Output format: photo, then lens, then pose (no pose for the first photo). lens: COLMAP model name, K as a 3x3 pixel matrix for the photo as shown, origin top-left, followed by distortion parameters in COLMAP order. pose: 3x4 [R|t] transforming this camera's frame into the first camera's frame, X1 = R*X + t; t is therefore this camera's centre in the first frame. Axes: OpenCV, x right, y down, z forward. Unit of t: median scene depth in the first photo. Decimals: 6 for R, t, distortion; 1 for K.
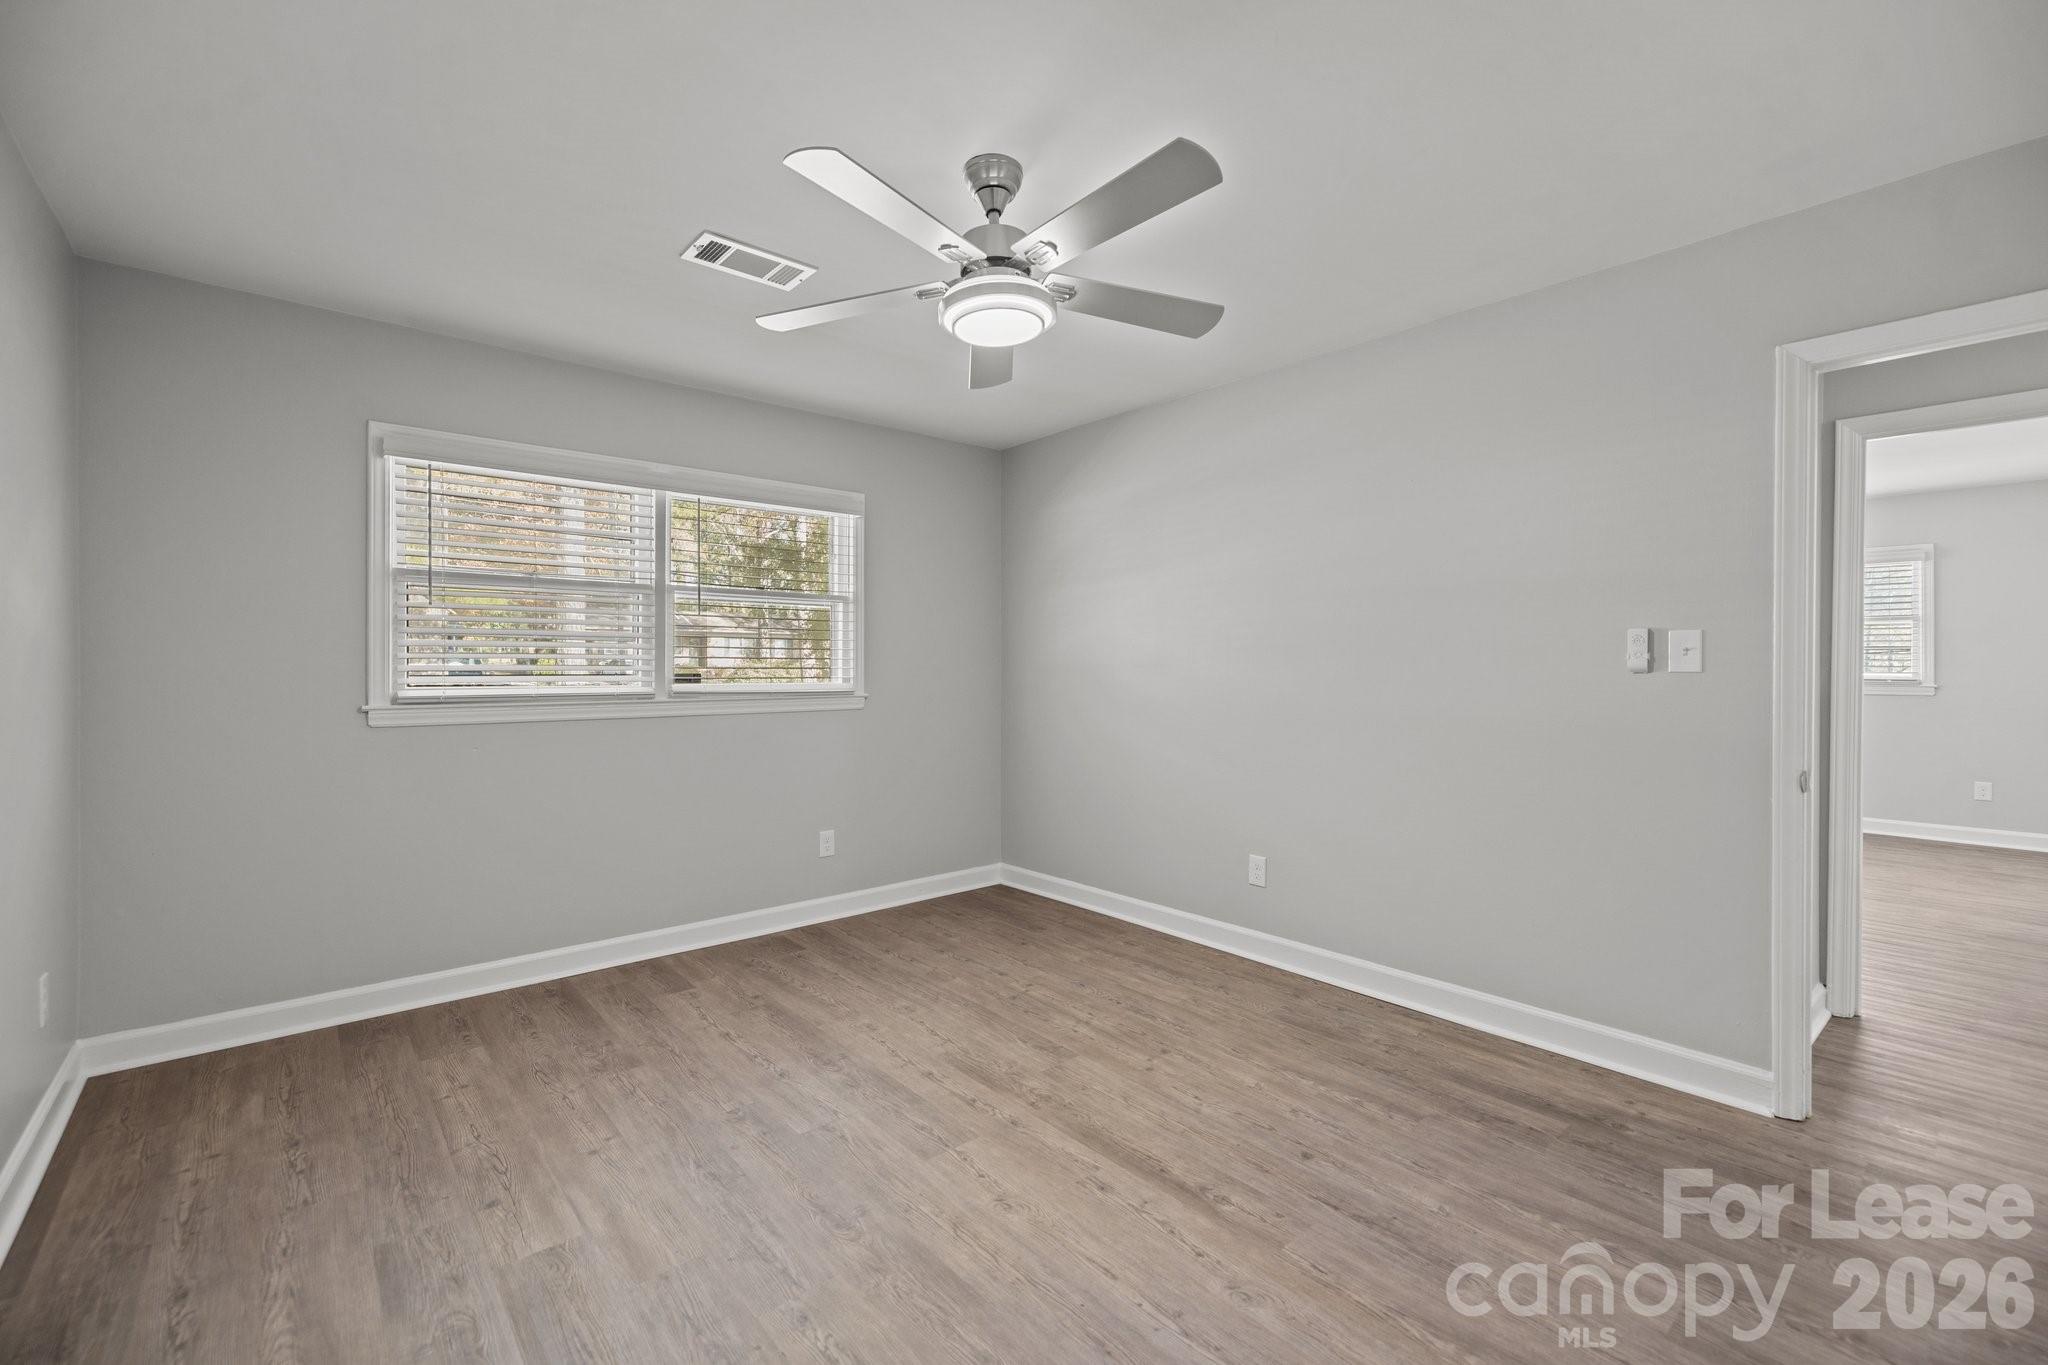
lens RADIAL K [[855.4, 0, 1019.4], [0, 855.4, 672.2], [0, 0, 1]] dist [0.000215, -0.000166]
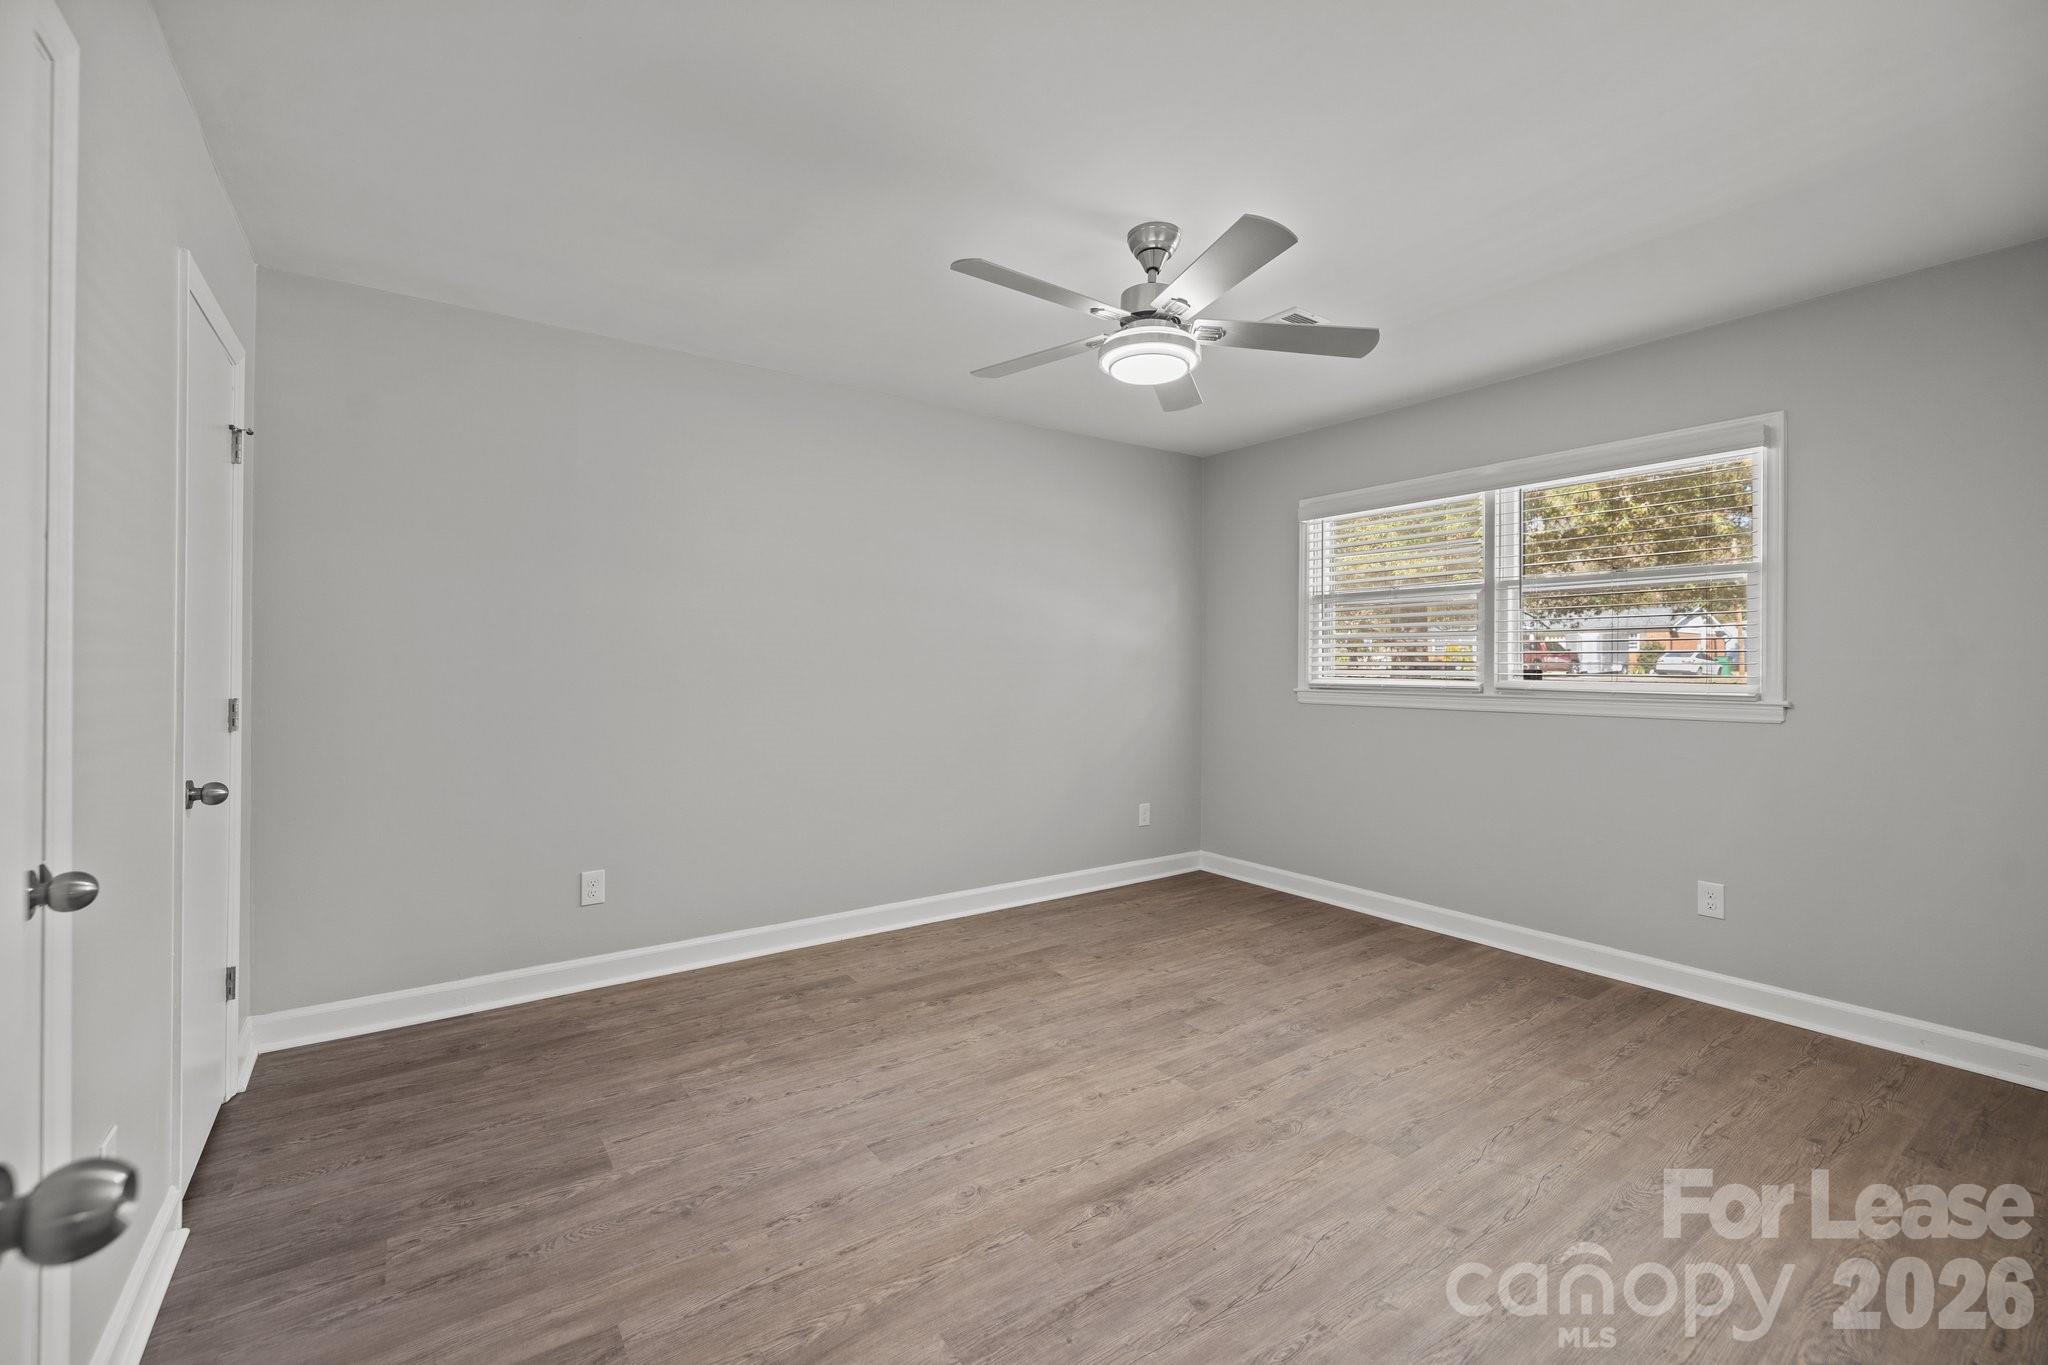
lens RADIAL K [[855.4, 0, 1019.4], [0, 855.4, 672.2], [0, 0, 1]] dist [0.000215, -0.000166]
pose [[-0.091956, 0.008447, -0.995727, 0.787013], [-0.005799, 0.999943, 0.009018, -0.000954], [0.995746, 0.006604, -0.091902, 0.647554]]
